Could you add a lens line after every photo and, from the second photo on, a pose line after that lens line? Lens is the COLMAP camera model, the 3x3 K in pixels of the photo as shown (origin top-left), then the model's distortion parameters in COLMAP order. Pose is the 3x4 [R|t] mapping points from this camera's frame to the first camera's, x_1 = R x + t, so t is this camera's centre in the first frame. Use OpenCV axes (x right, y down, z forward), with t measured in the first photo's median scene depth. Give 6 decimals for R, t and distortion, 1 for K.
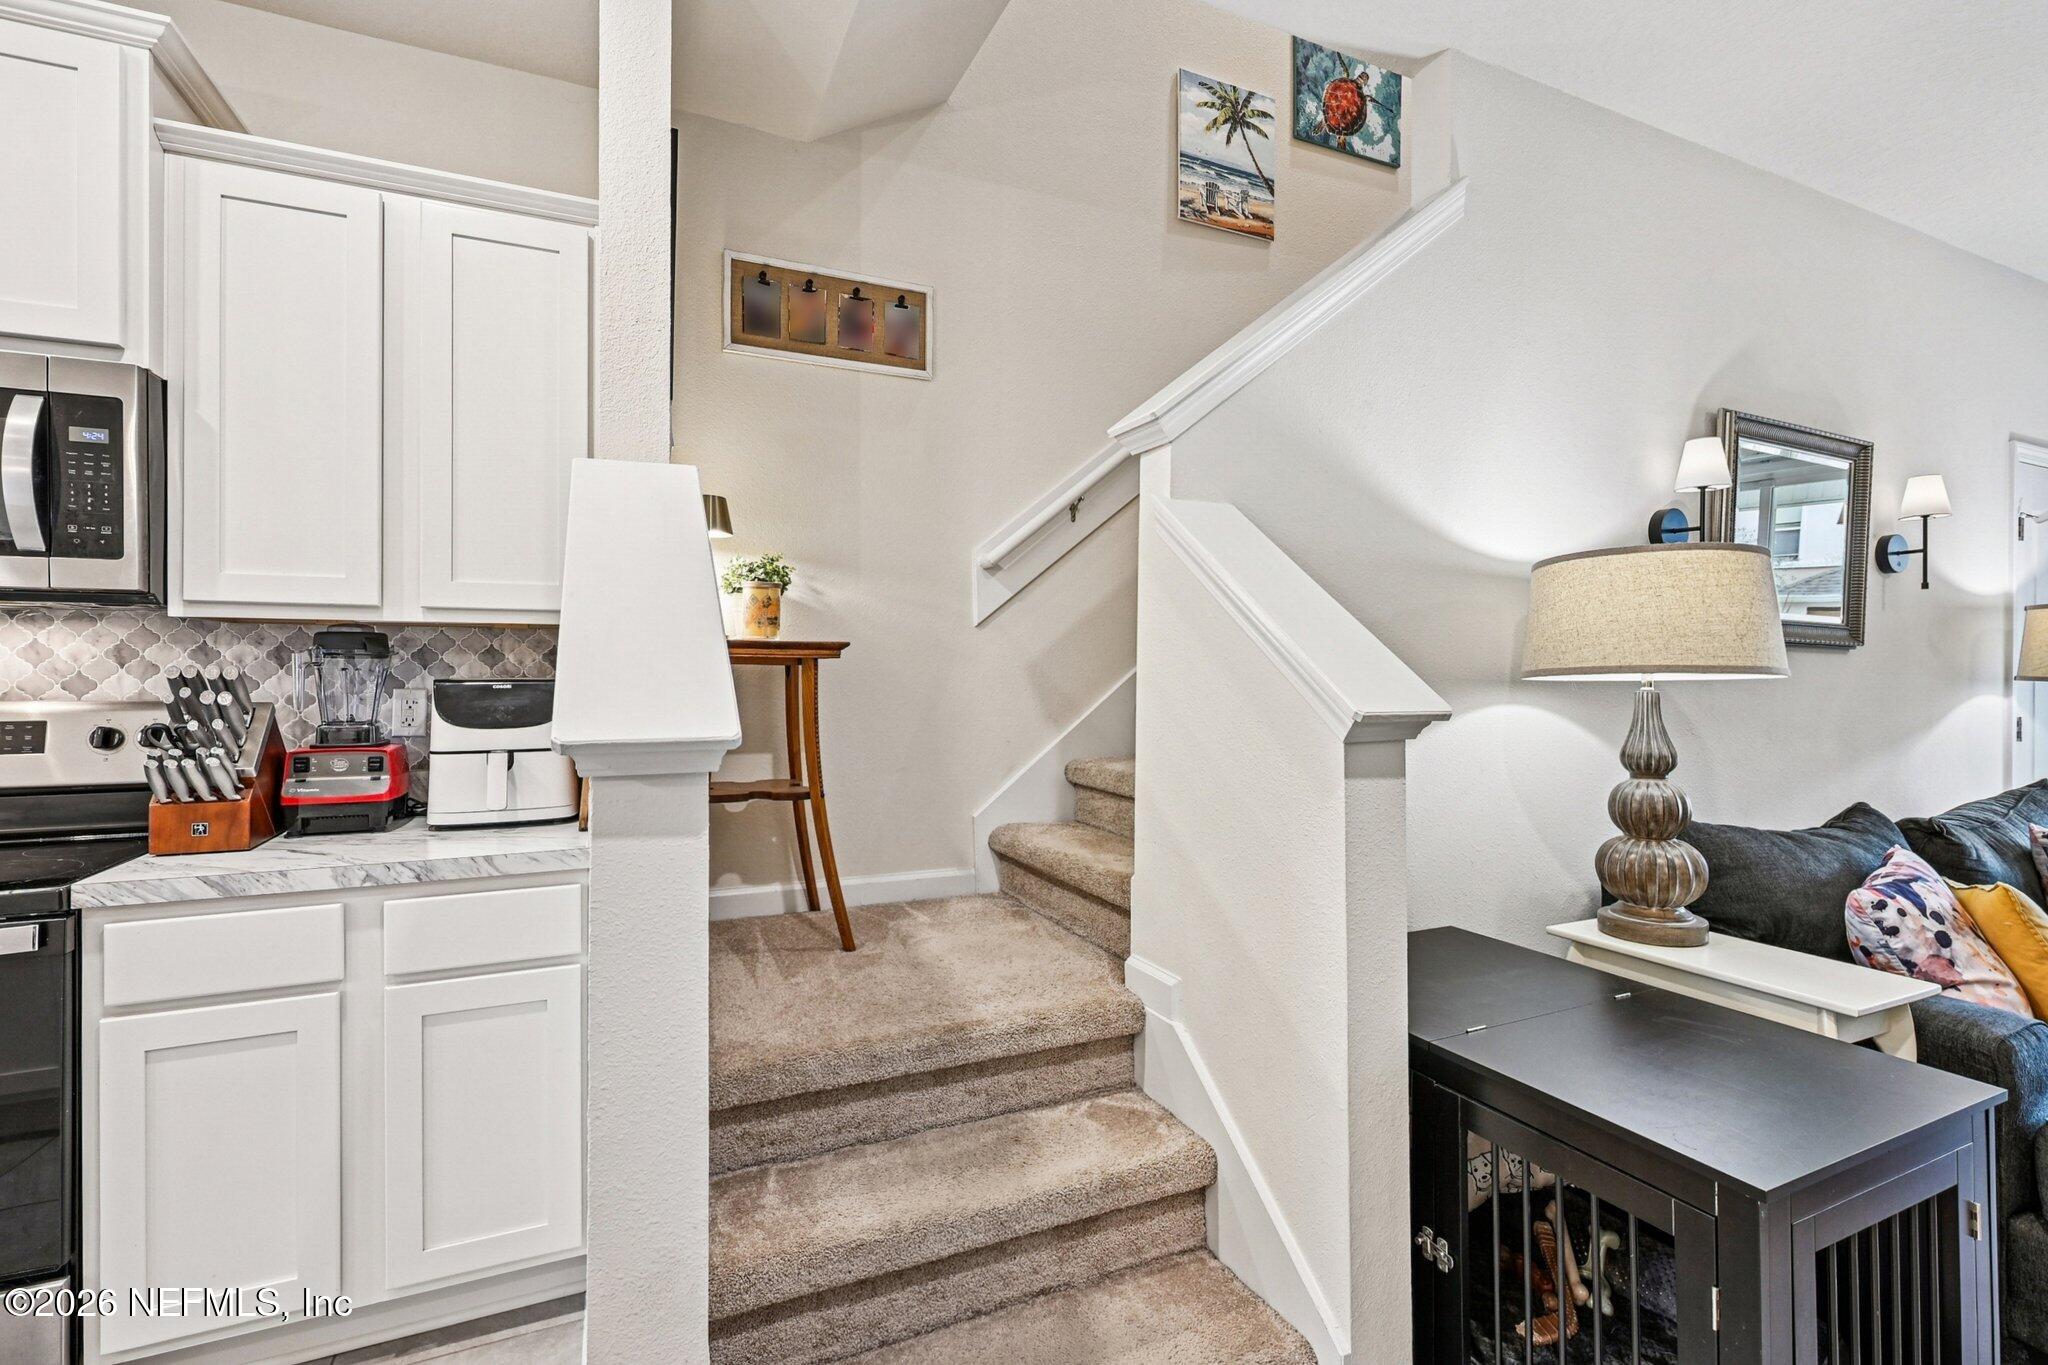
lens RADIAL K [[927.3, 0, 1030.8], [0, 927.3, 665.9], [0, 0, 1]] dist [0.000259, 0.000238]
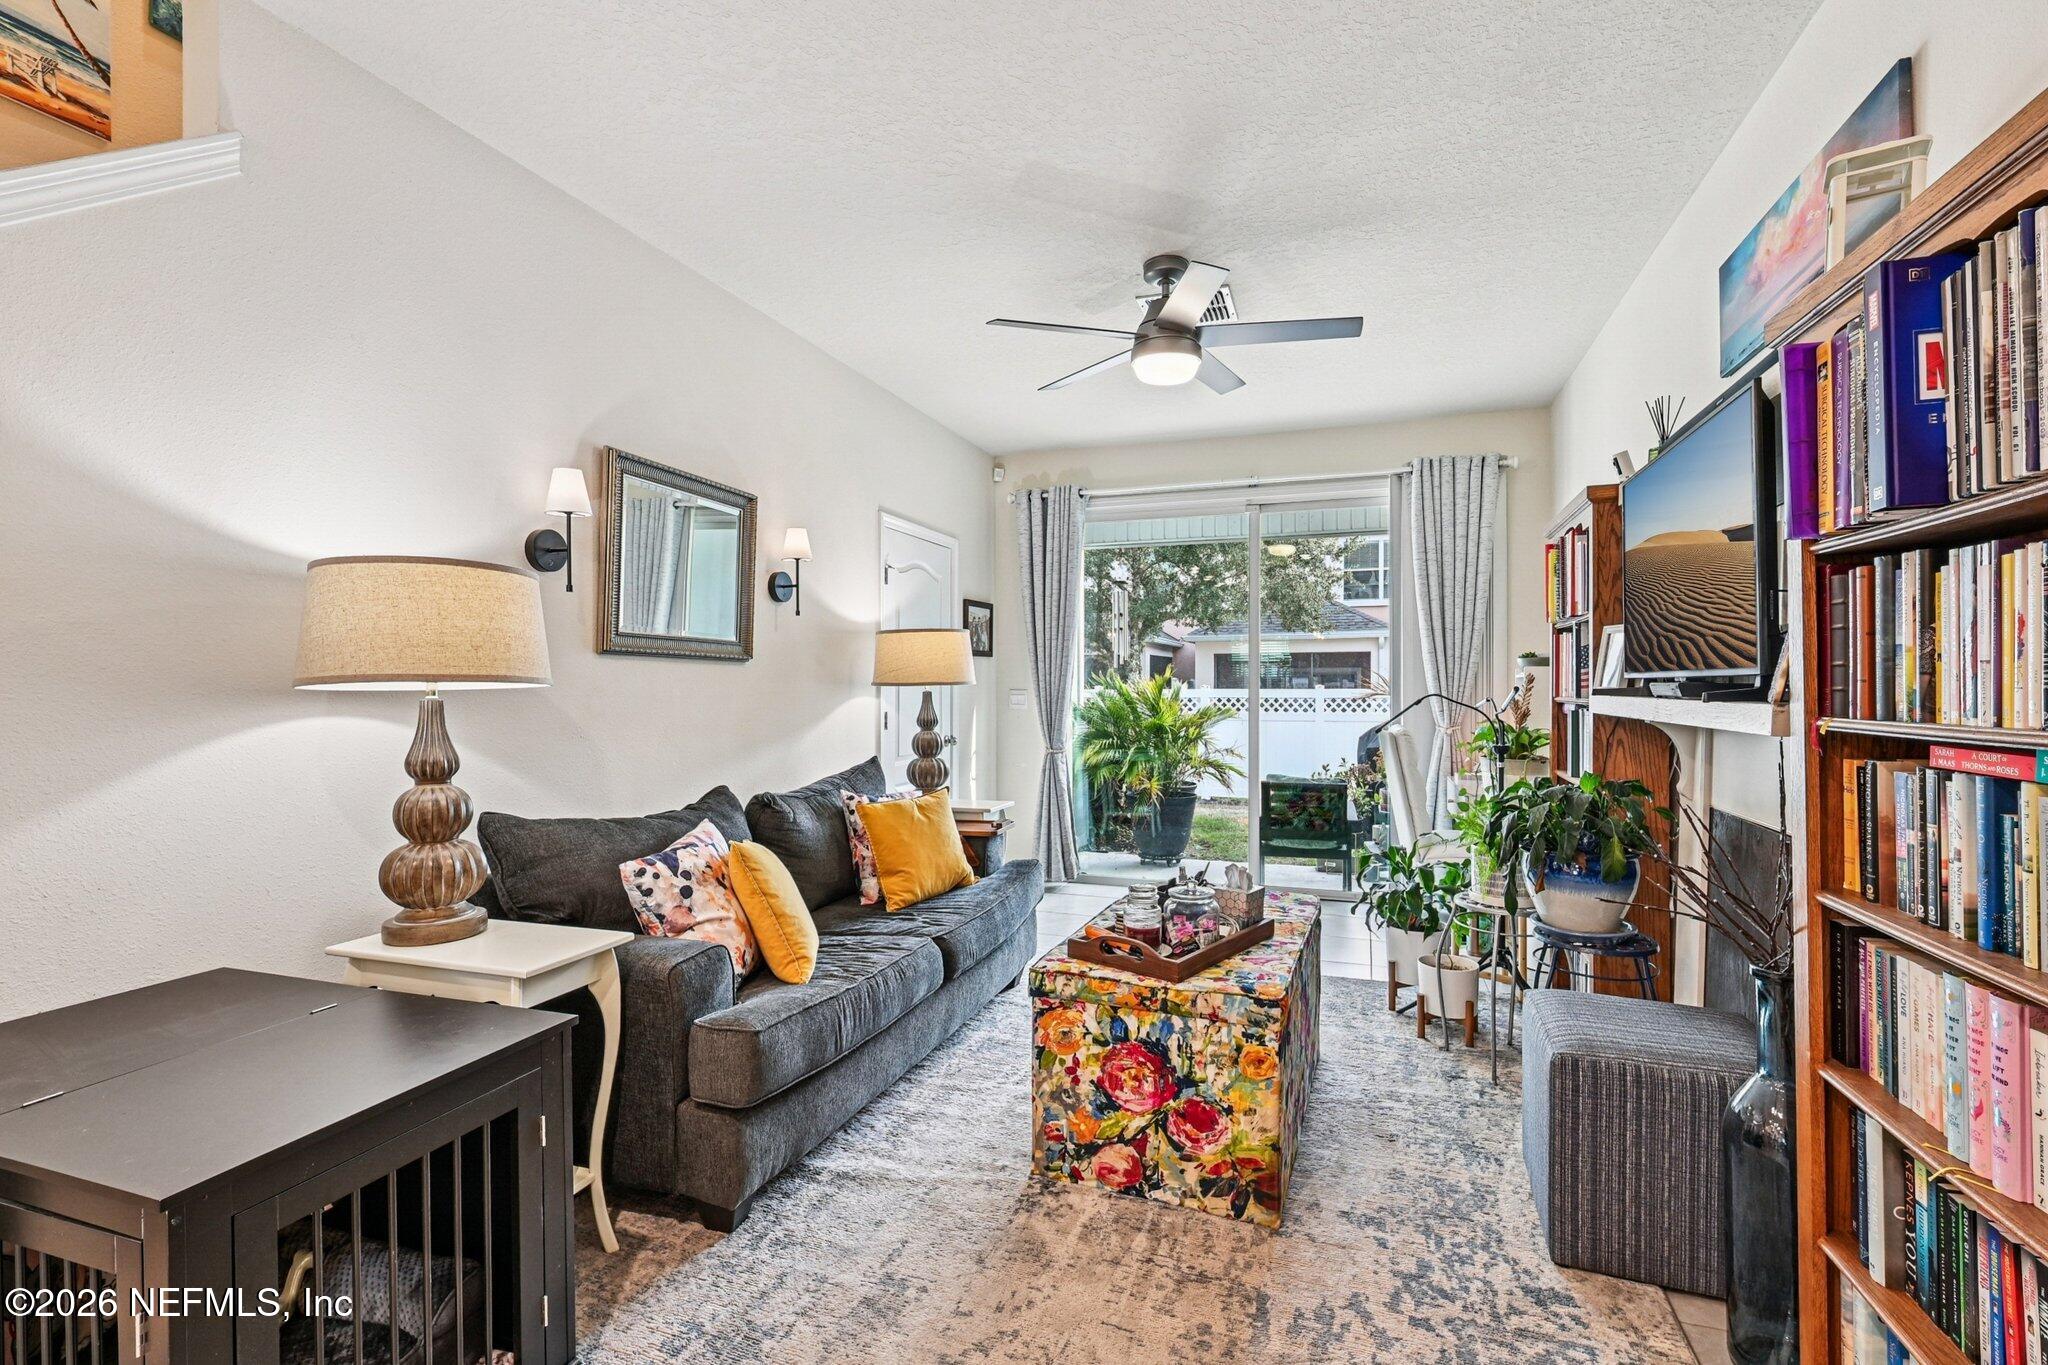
lens RADIAL K [[923.7, 0, 1031.2], [0, 923.7, 681.3], [0, 0, 1]] dist [0.002420, 0.000128]
pose [[0.696889, -0.007351, 0.717141, 0.404607], [0.004476, 0.999973, 0.005901, 0.004172], [-0.717165, -0.000902, 0.696903, -0.200888]]
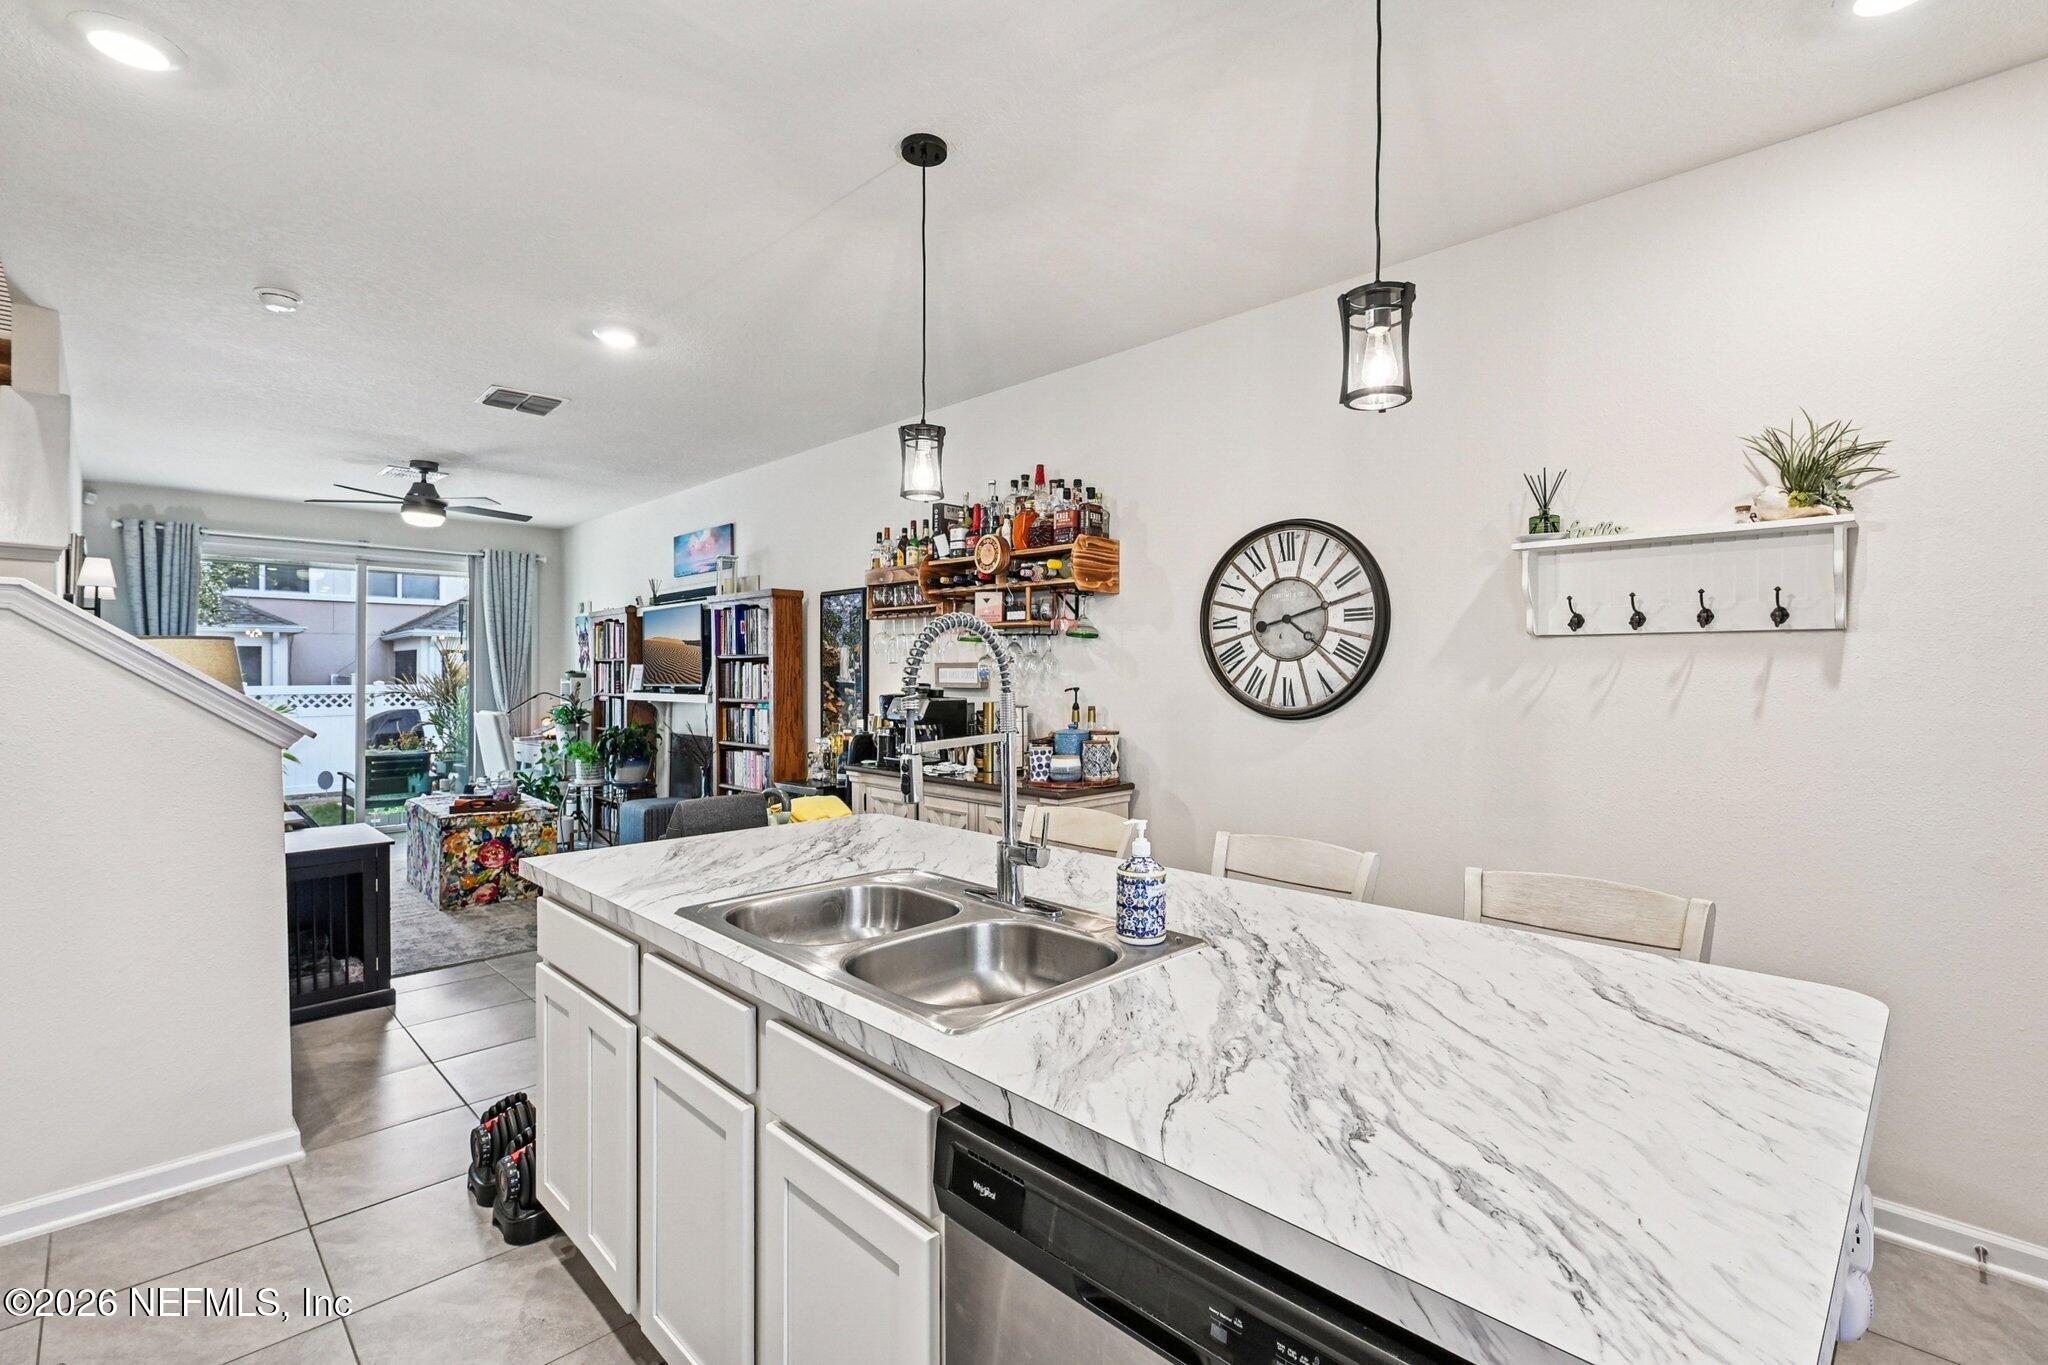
lens RADIAL K [[924.7, 0, 1026.6], [0, 924.7, 675.3], [0, 0, 1]] dist [0.000726, -0.000232]
pose [[-0.344979, -0.008343, 0.938573, -1.886581], [-0.006361, 0.999958, 0.006551, -0.062513], [-0.938589, -0.003710, -0.345018, -0.030989]]
